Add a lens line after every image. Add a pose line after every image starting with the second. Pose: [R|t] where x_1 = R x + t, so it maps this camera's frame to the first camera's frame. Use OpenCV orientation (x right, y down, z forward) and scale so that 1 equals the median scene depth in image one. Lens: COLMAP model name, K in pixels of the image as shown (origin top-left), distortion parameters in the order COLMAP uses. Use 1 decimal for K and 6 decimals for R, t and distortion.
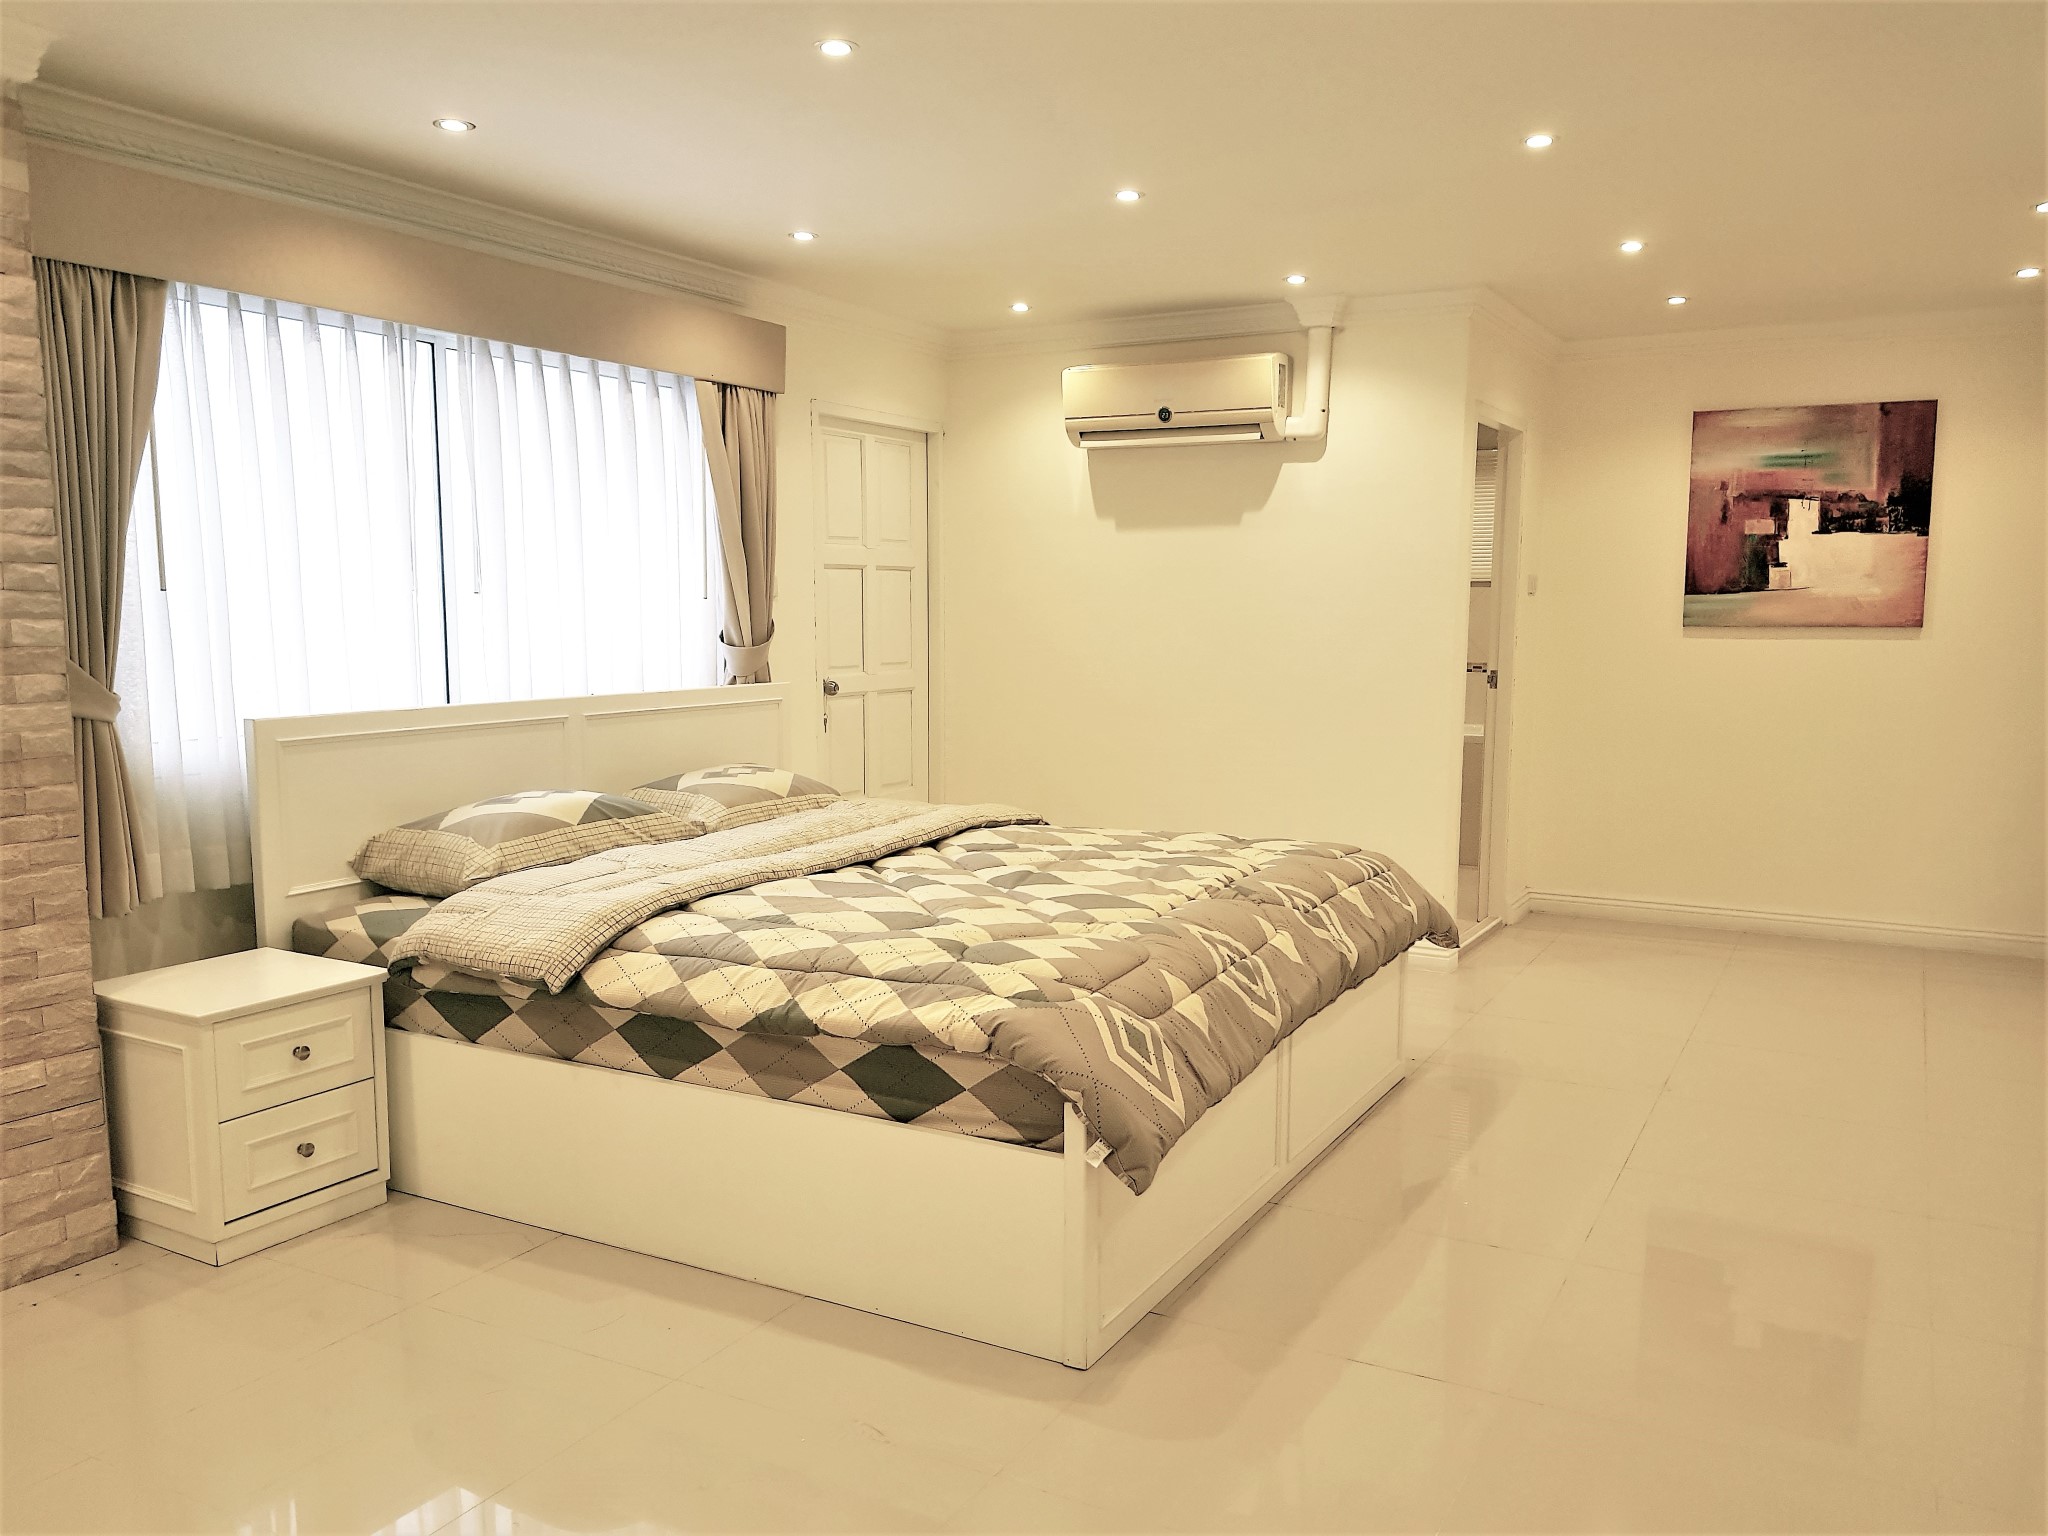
lens RADIAL K [[1603.9, 0, 1039.4], [0, 1603.9, 773.5], [0, 0, 1]] dist [0.089862, -0.156027]
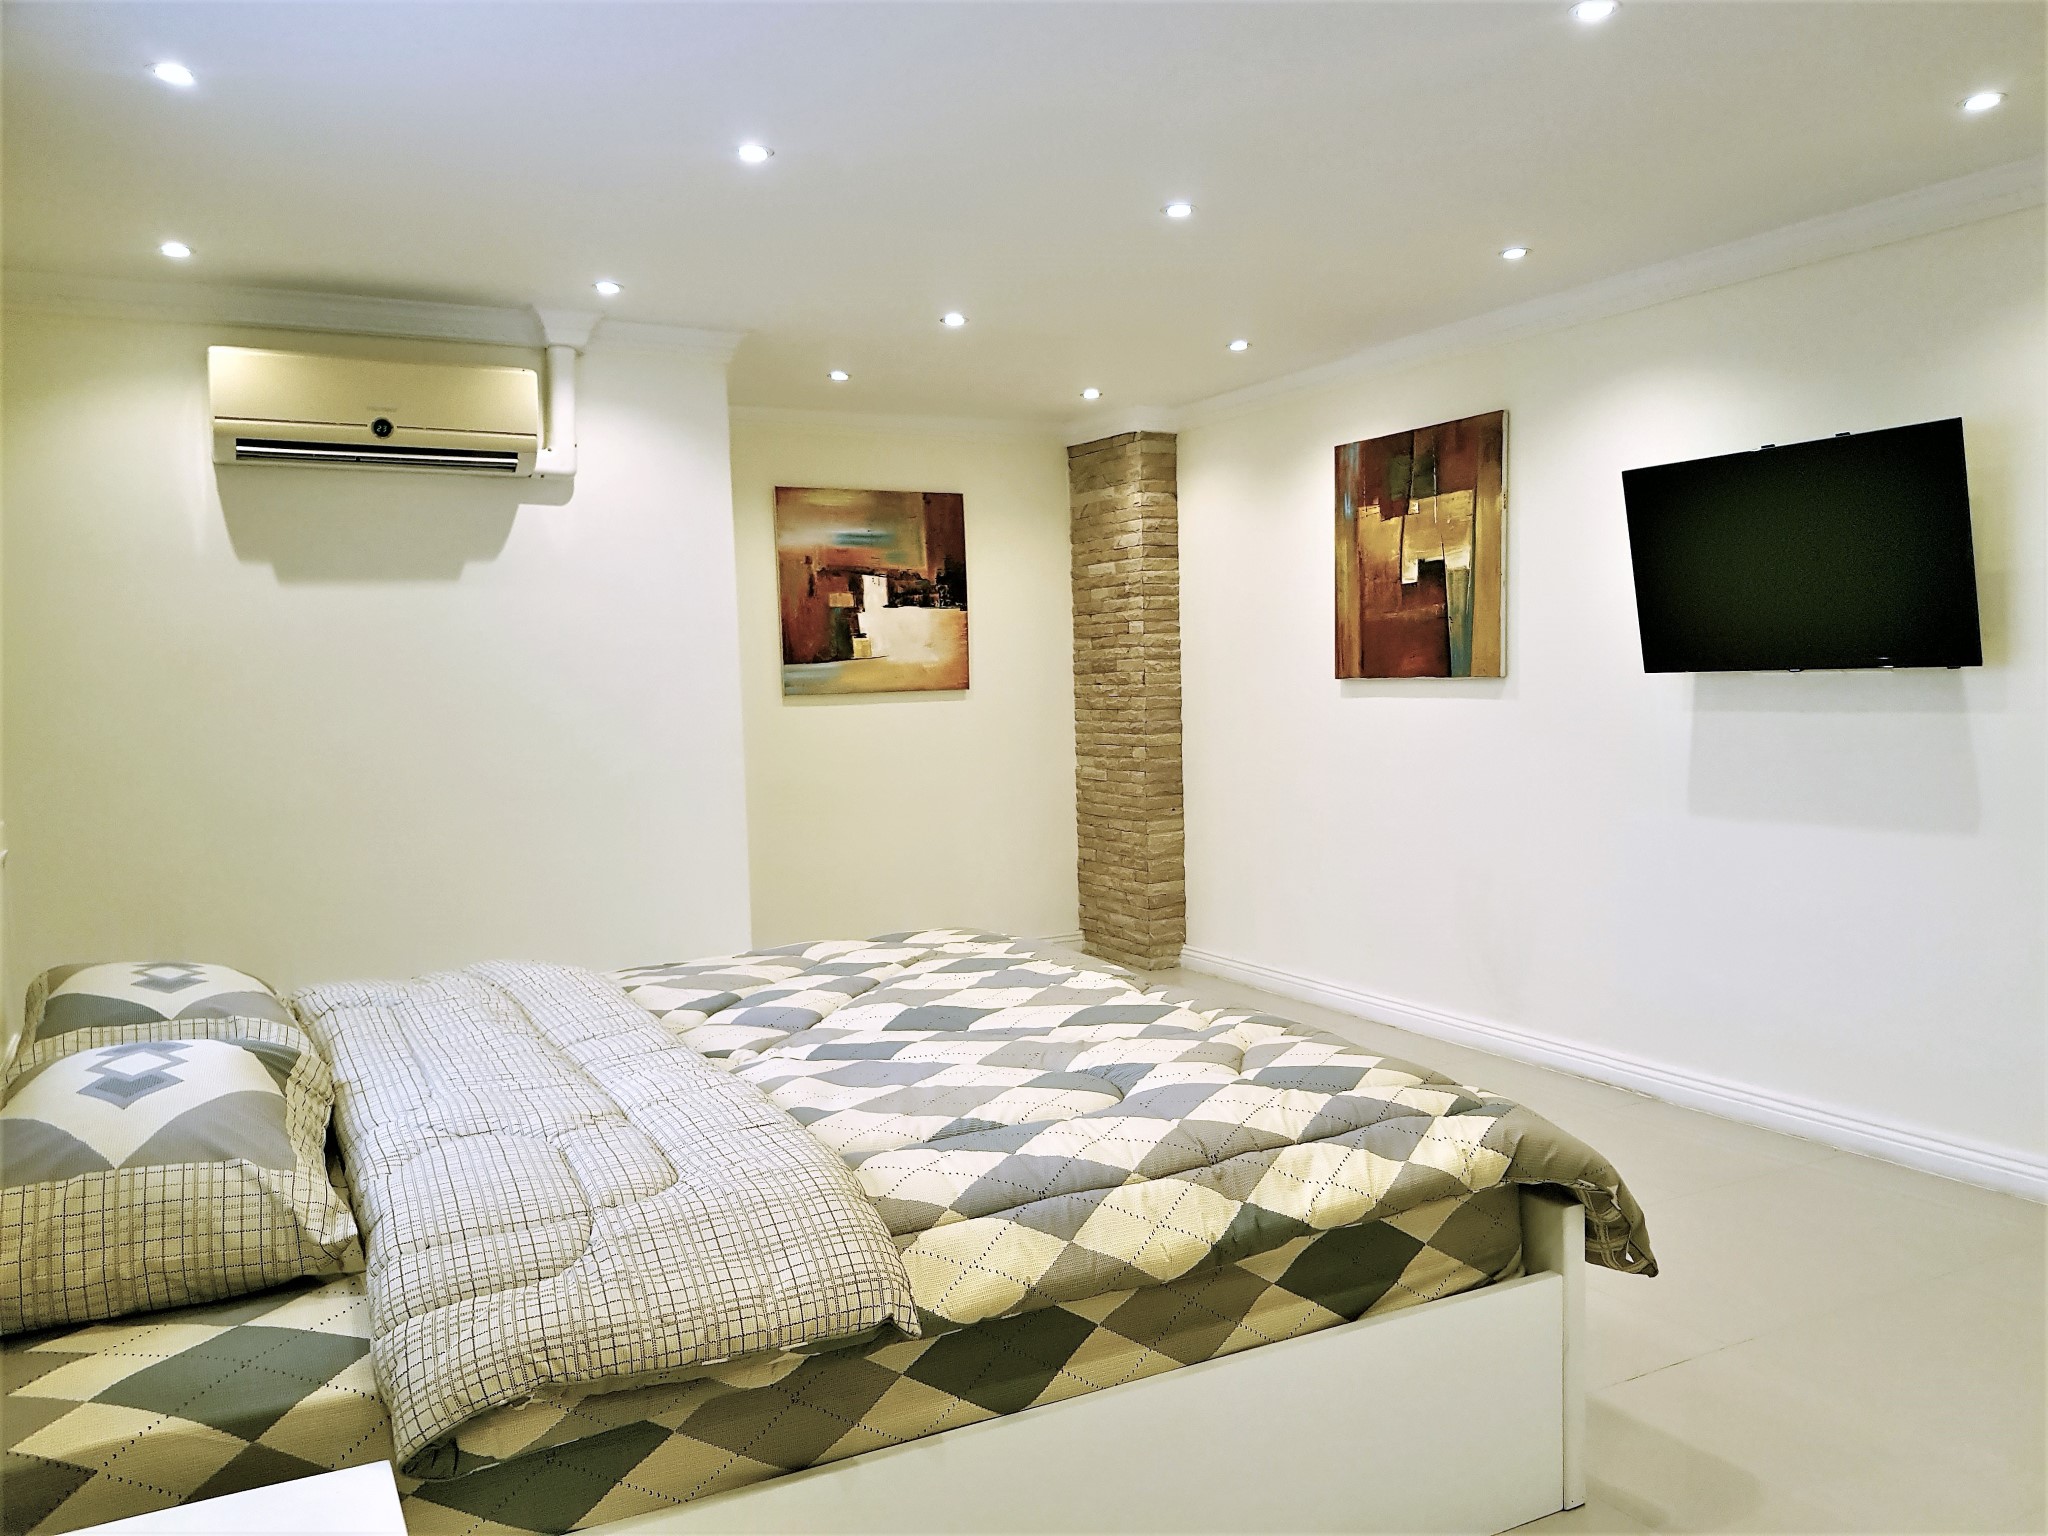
lens RADIAL K [[1603.9, 0, 1034.6], [0, 1603.9, 785.2], [0, 0, 1]] dist [0.089862, -0.156027]
pose [[0.539982, -0.074303, 0.838390, -0.392503], [0.116091, 0.993150, 0.013248, -0.031187], [-0.833632, 0.090176, 0.544909, 0.339051]]
